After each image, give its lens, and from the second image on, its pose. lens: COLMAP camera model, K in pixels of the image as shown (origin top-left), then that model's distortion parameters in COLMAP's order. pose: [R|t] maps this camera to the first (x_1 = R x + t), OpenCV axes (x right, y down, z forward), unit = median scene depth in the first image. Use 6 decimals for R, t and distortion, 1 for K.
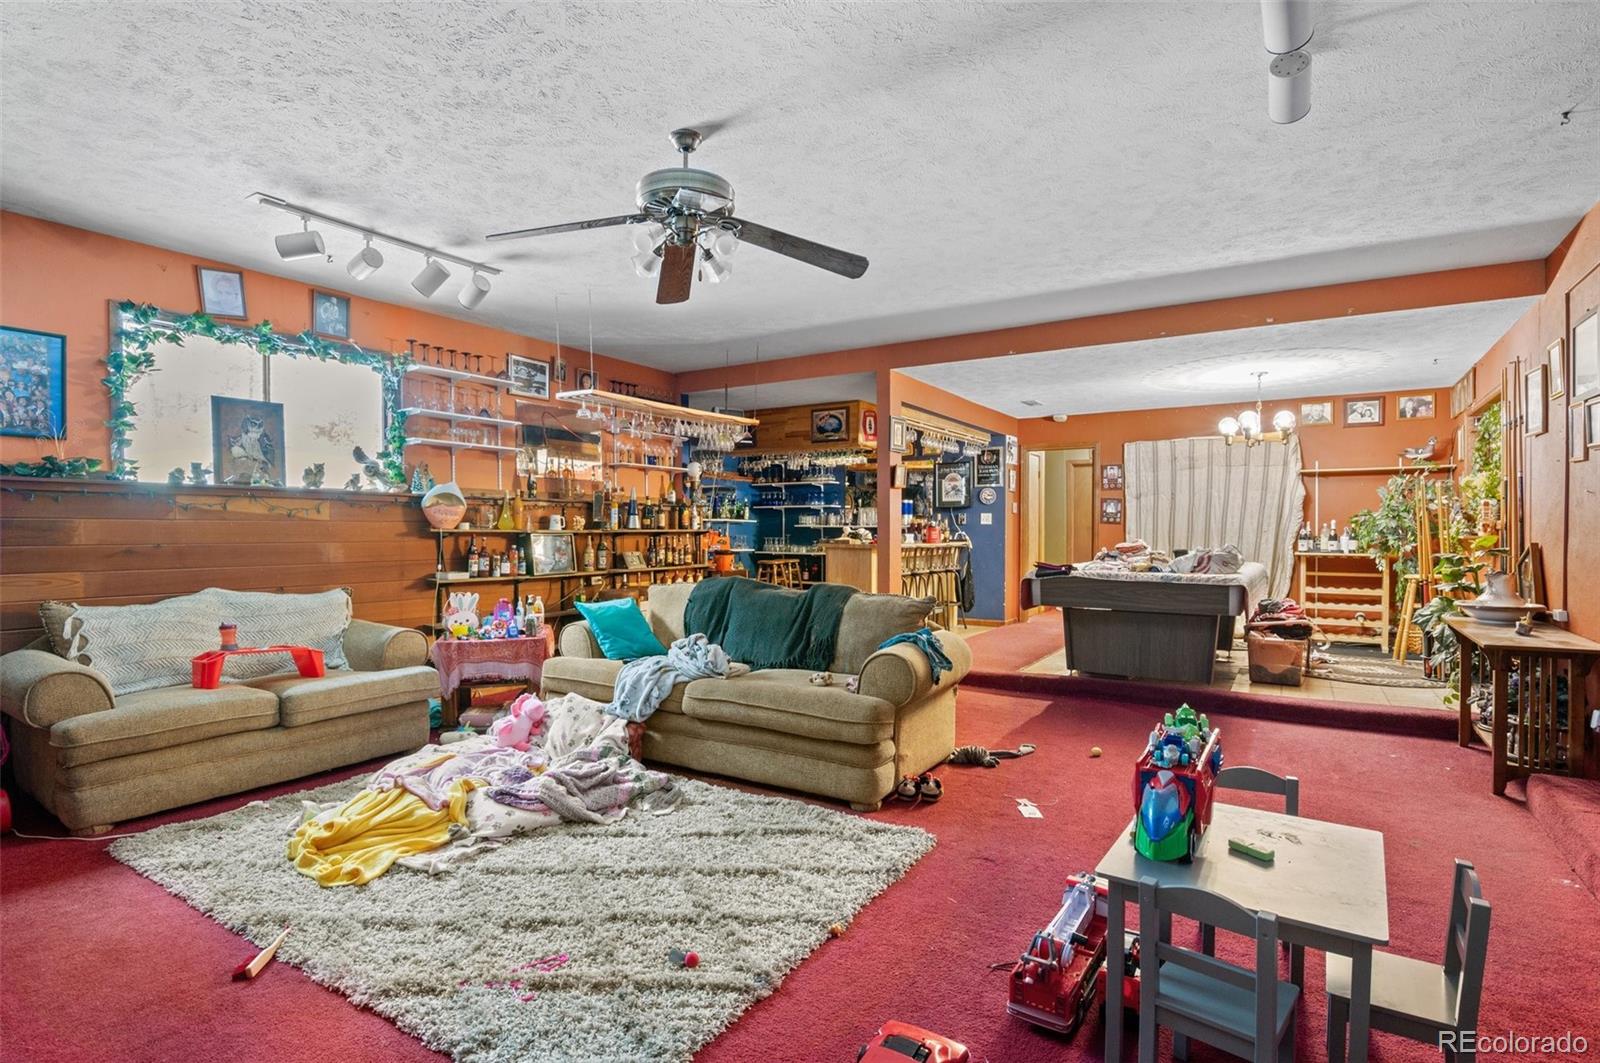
lens RADIAL K [[825.5, 0, 800.0], [0, 825.5, 531.5], [0, 0, 1]] dist [-0.015497, -0.000073]
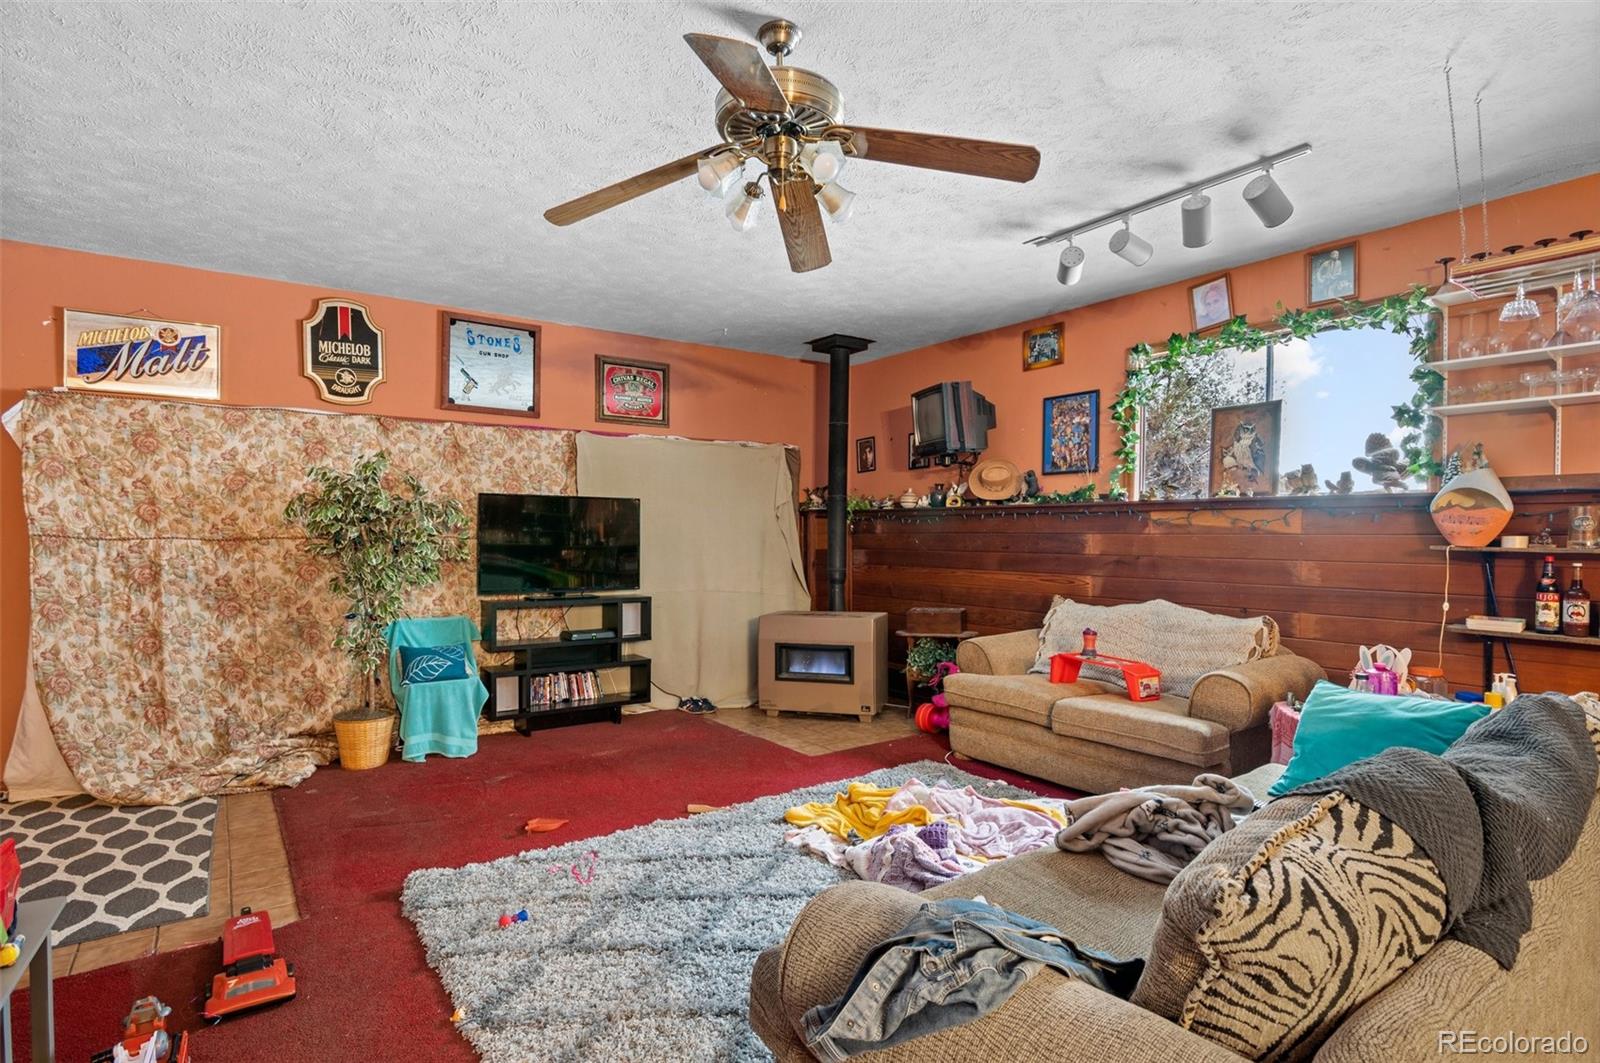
lens RADIAL K [[825.5, 0, 800.0], [0, 825.5, 531.5], [0, 0, 1]] dist [-0.015497, -0.000073]
pose [[-0.397699, -0.005297, -0.917501, 0.391021], [-0.006970, 0.999972, -0.002752, -0.010466], [0.917490, 0.005300, -0.397724, 0.923576]]
